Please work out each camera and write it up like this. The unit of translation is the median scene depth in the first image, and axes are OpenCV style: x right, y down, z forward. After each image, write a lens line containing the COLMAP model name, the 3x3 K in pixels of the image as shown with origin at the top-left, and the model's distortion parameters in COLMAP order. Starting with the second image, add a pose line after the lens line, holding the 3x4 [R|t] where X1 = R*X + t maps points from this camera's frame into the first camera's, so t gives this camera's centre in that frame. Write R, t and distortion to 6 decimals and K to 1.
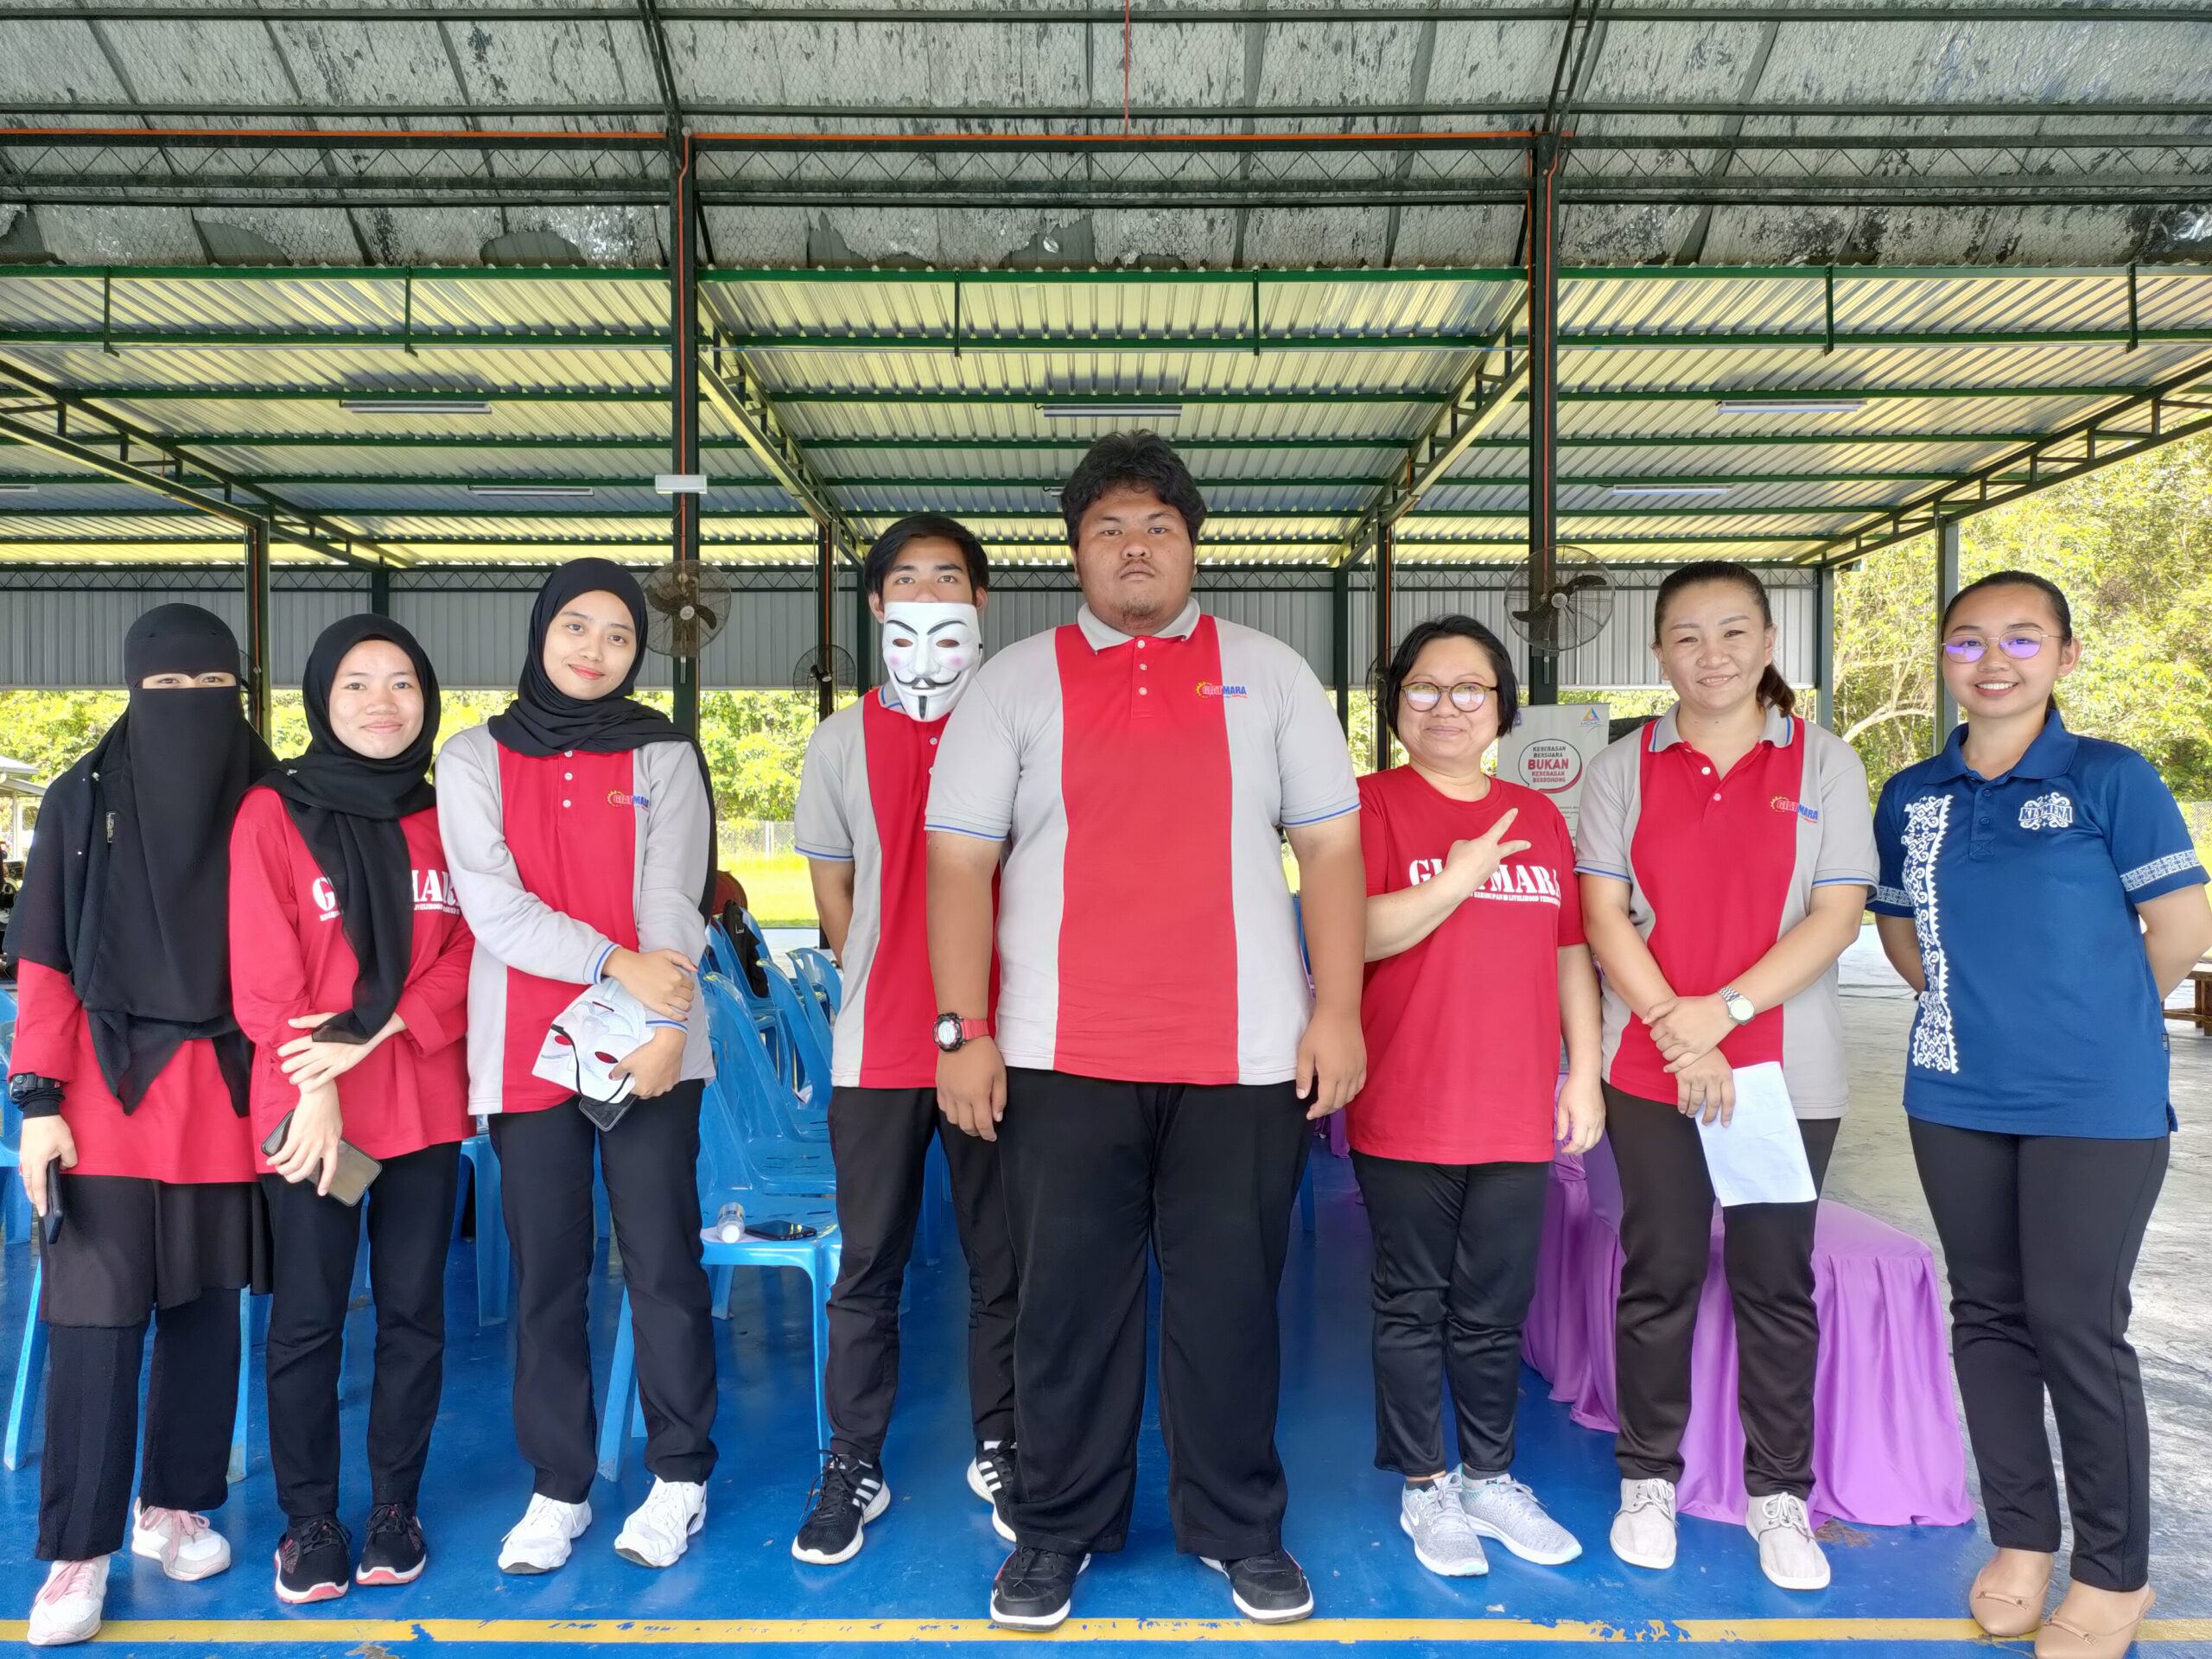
lens RADIAL K [[1654.6, 0, 1097.7], [0, 1654.6, 822.3], [0, 0, 1]] dist [0.062051, -0.060300]
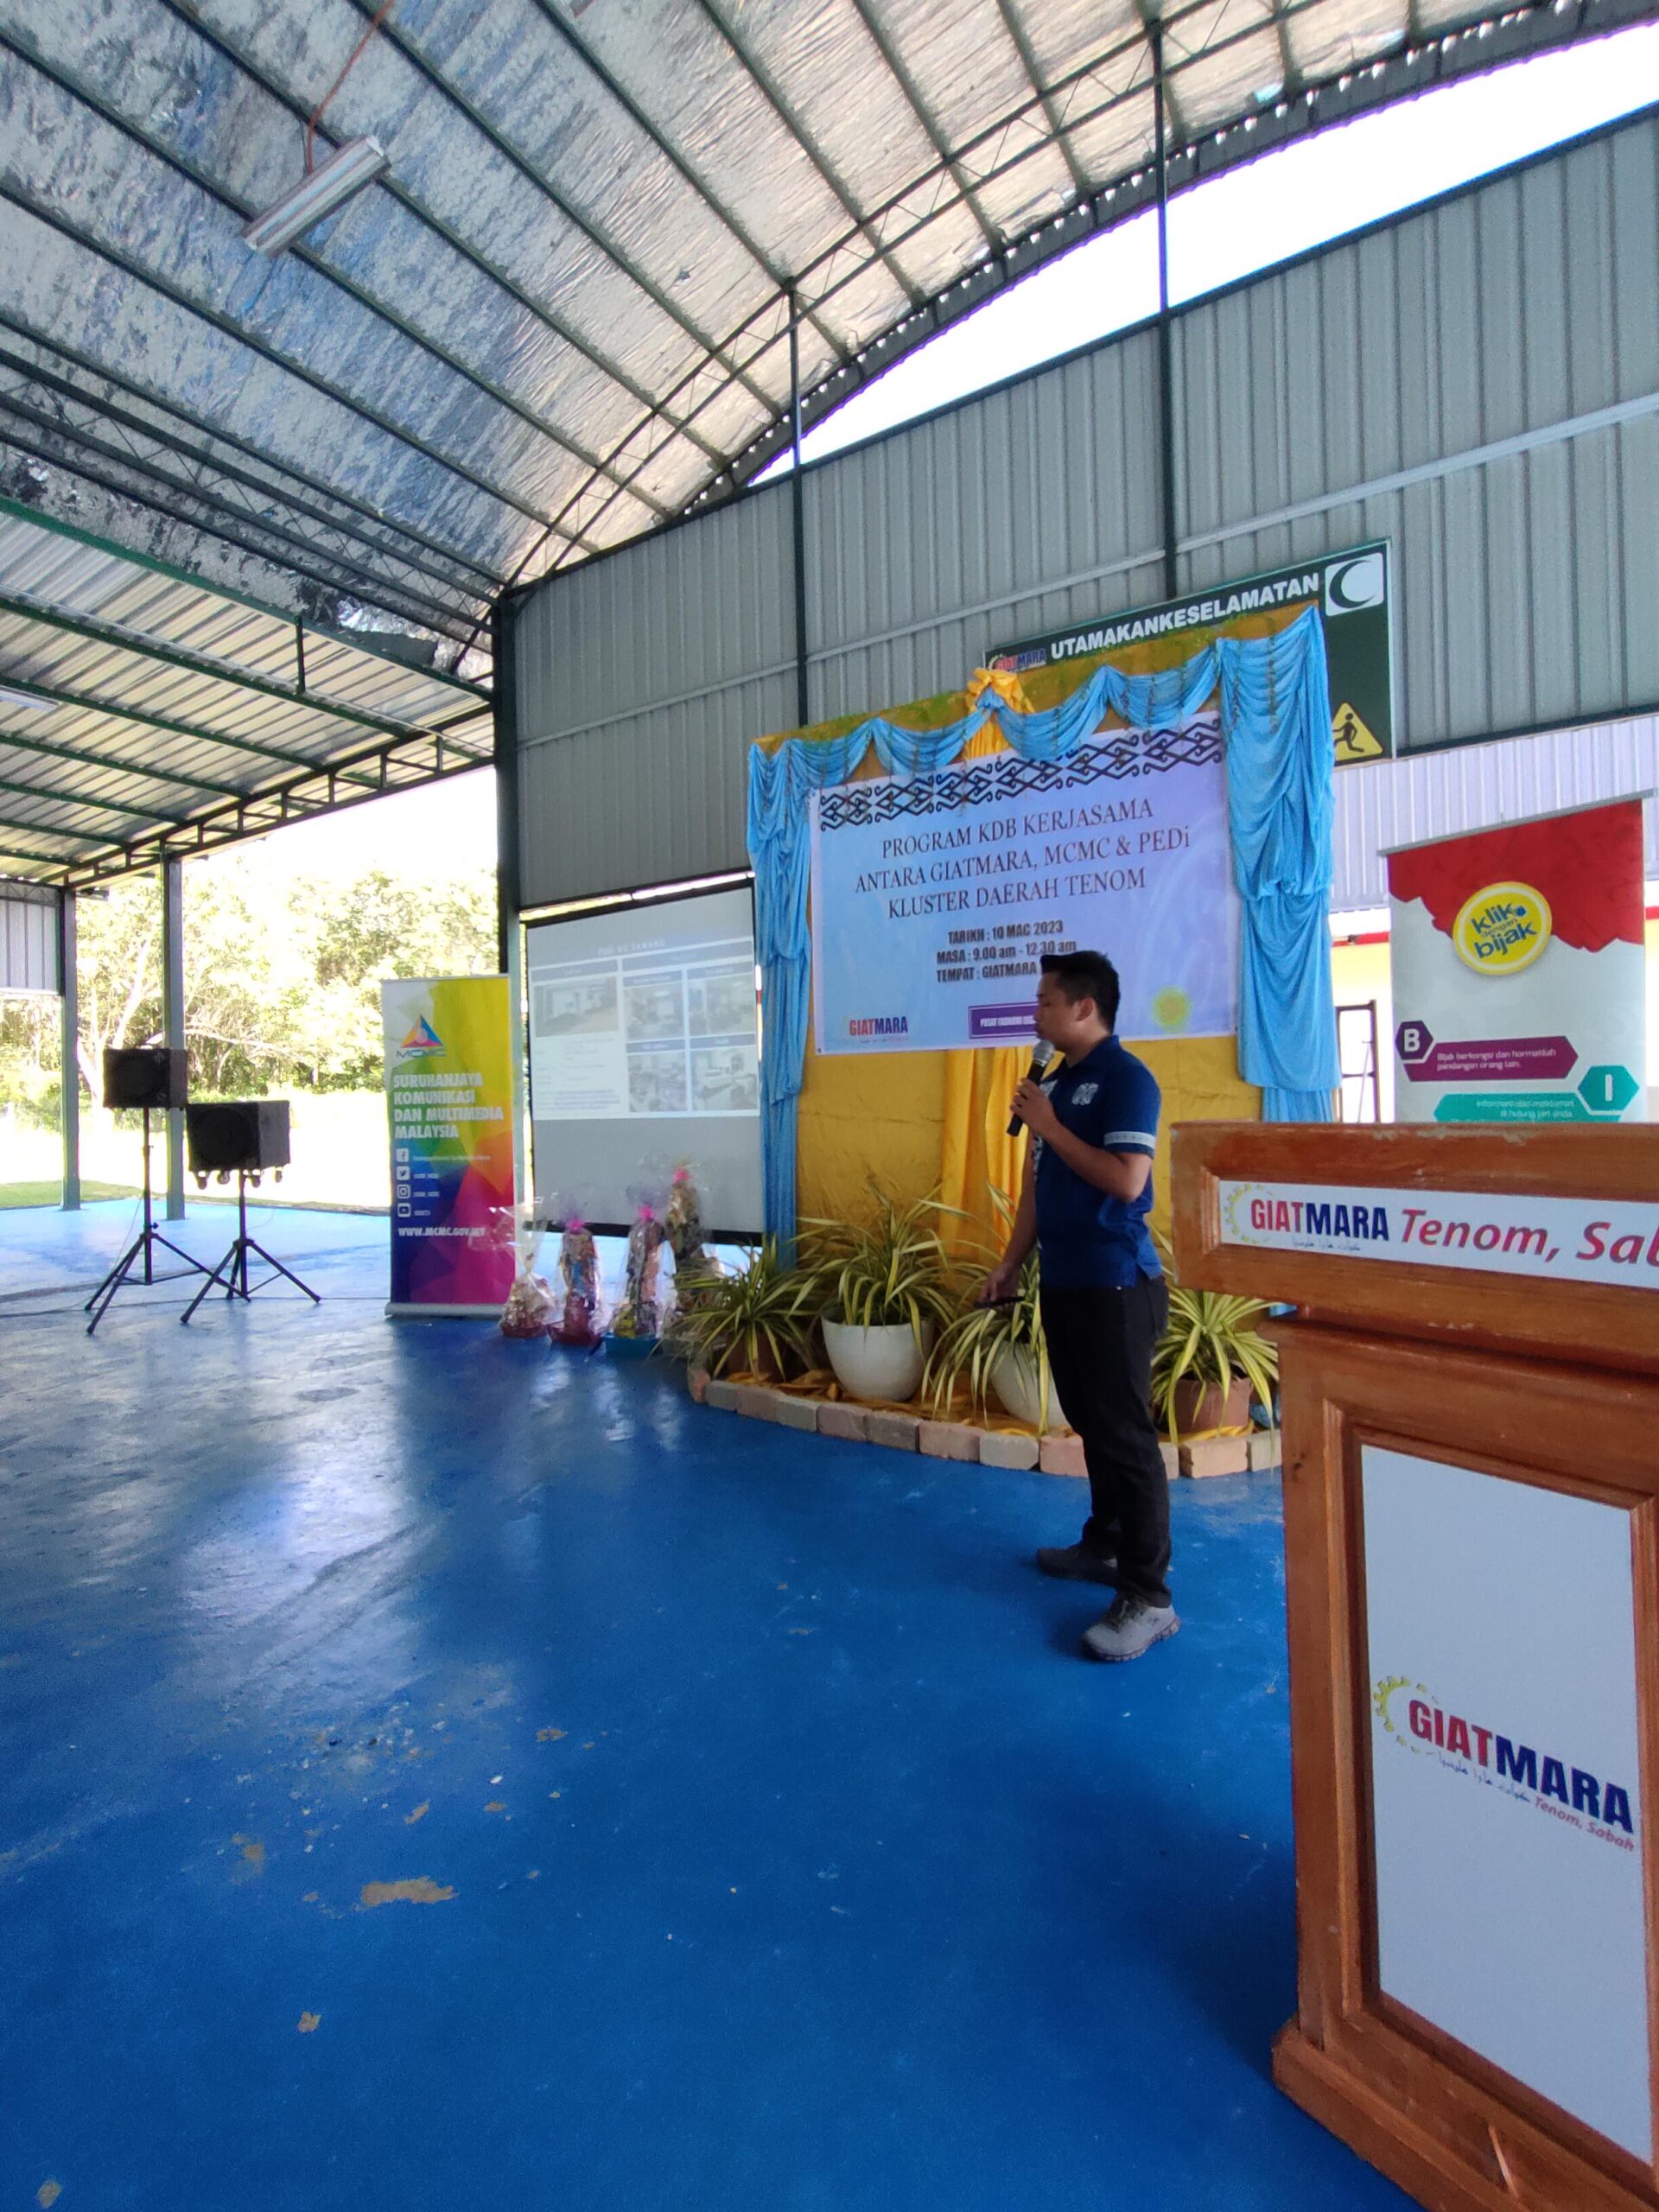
lens RADIAL K [[1008.8, 0, 837.1], [0, 1008.8, 1082.2], [0, 0, 1]] dist [0.006772, -0.000197]
pose [[0.541570, 0.015300, 0.840516, 0.196892], [0.013117, 0.999559, -0.026647, 0.002973], [-0.840553, 0.025457, 0.541130, 0.270481]]
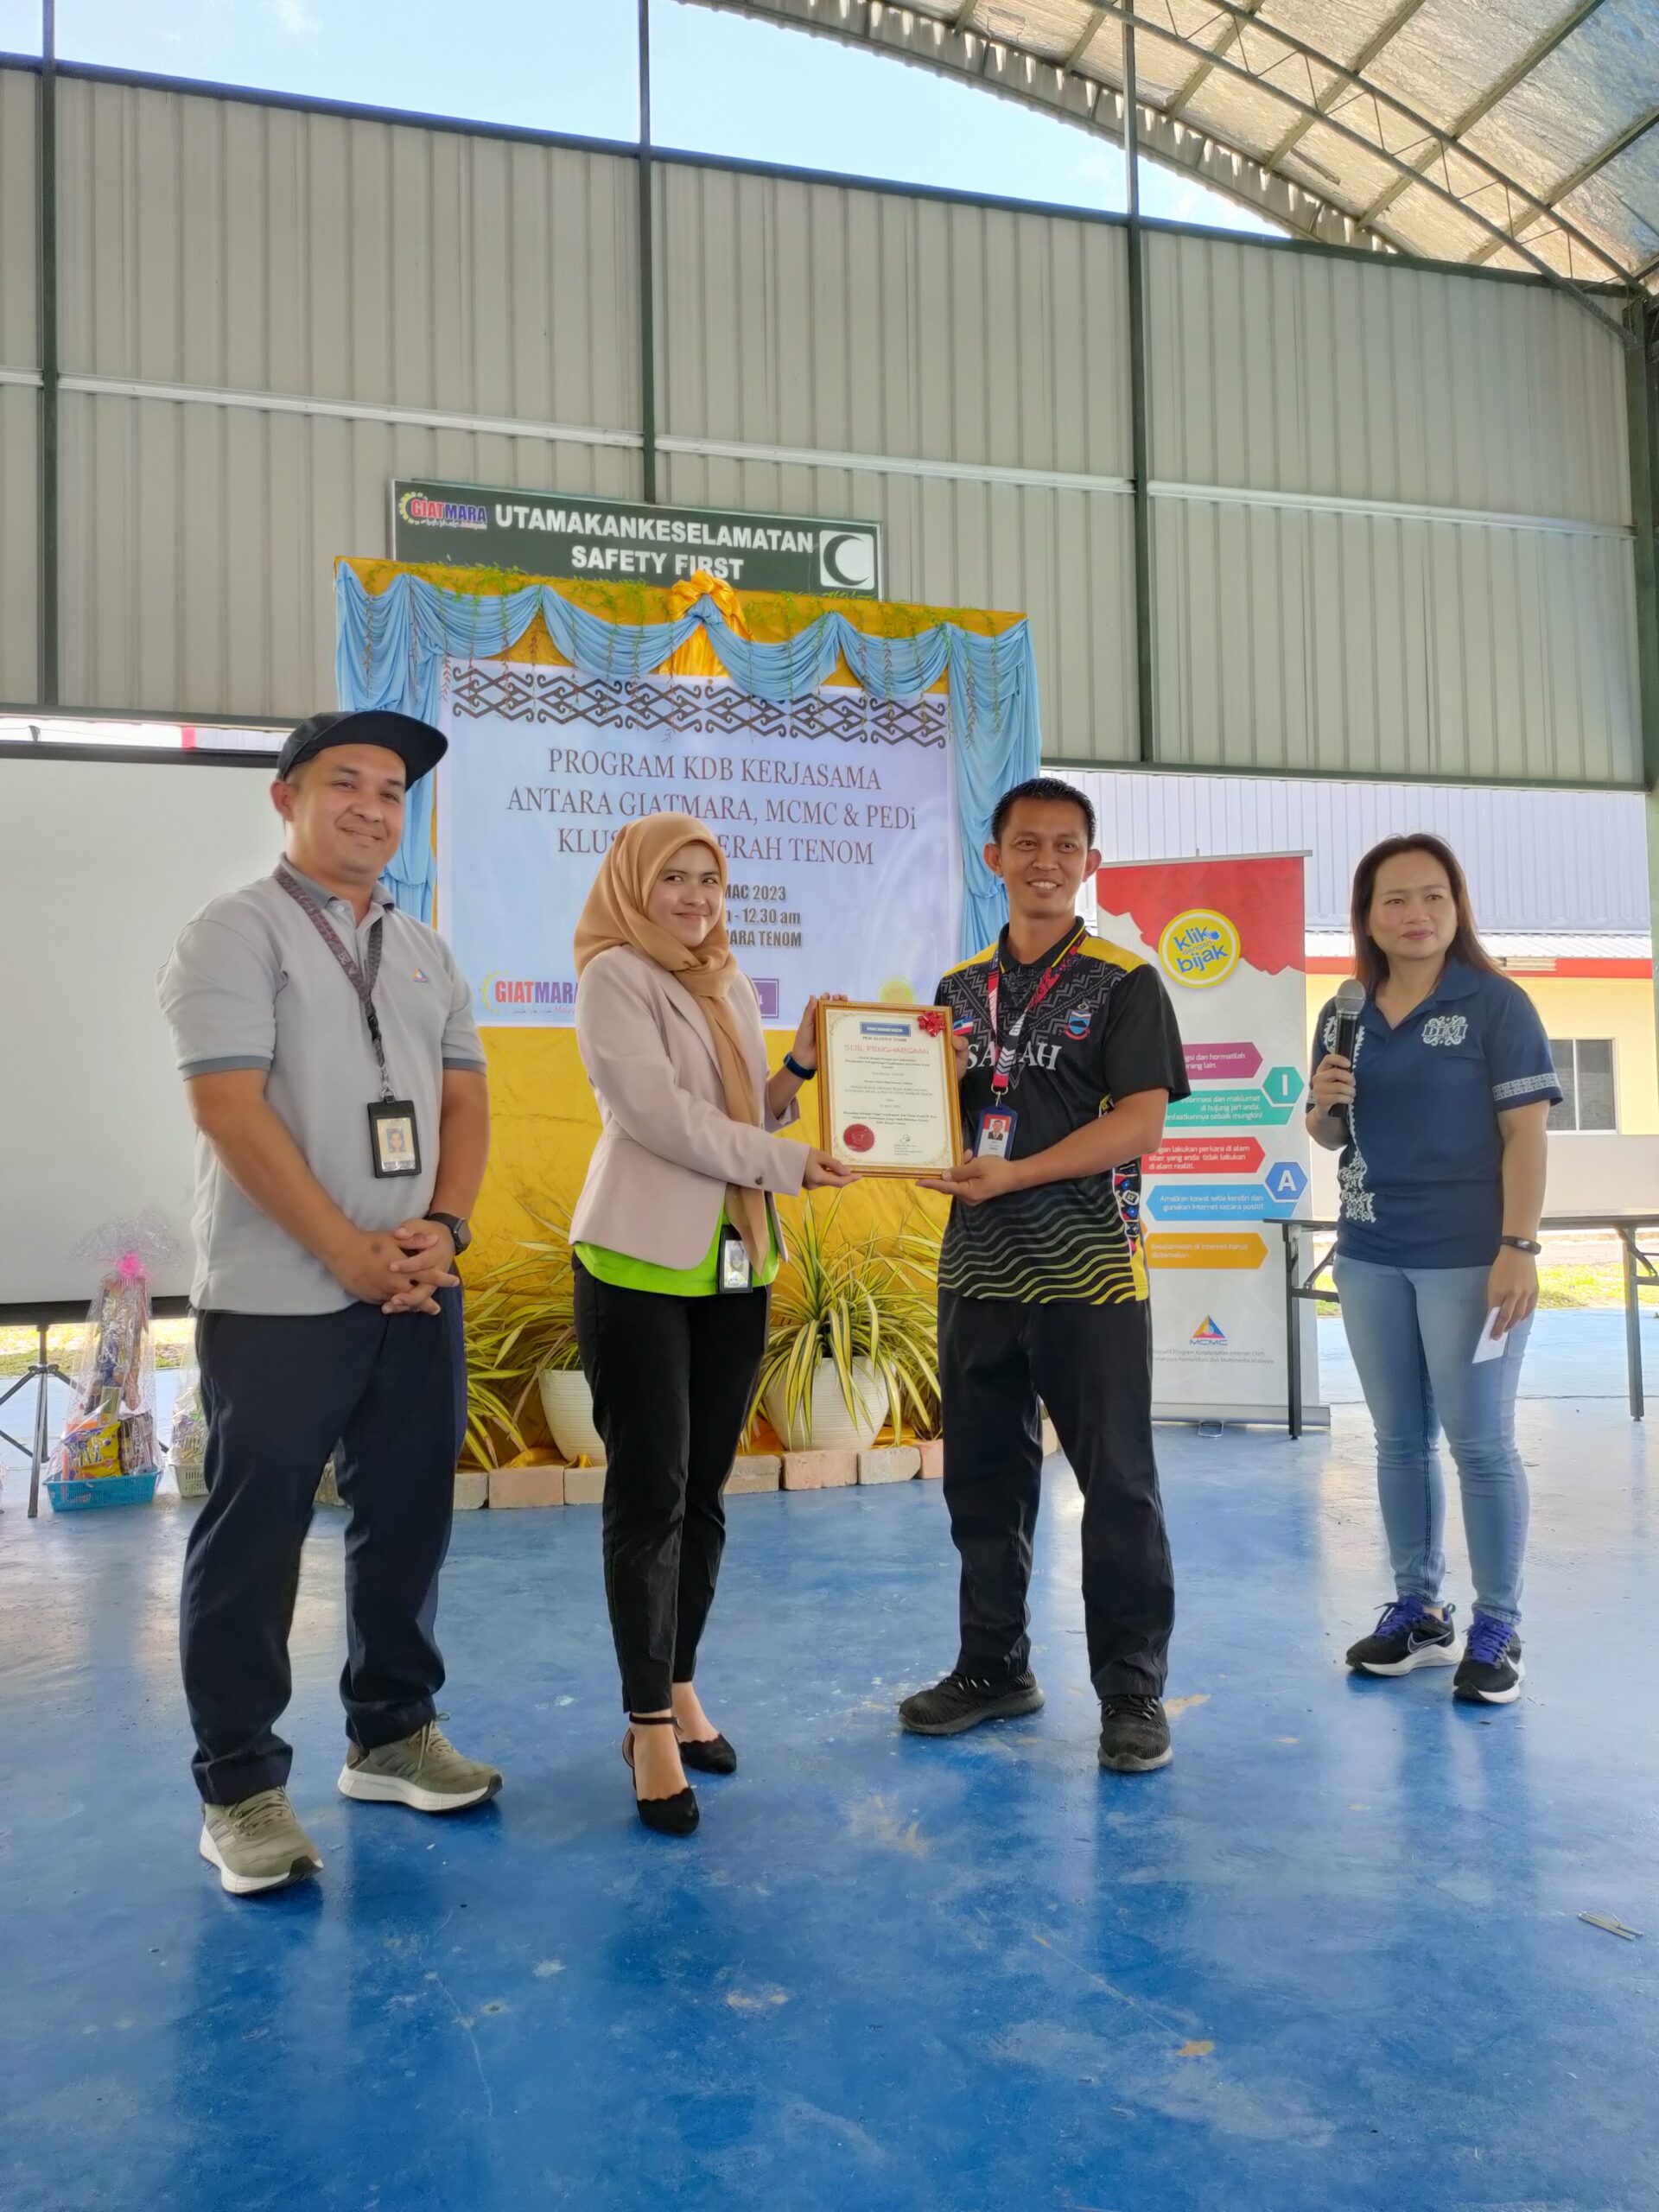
lens RADIAL K [[1654.6, 0, 829.7], [0, 1654.6, 1089.3], [0, 0, 1]] dist [0.062051, -0.060300]
pose [[-0.246331, 0.065873, 0.966945, 0.075758], [0.019165, 0.997824, -0.063094, 0.026125], [-0.968996, 0.002989, -0.247057, 0.465031]]
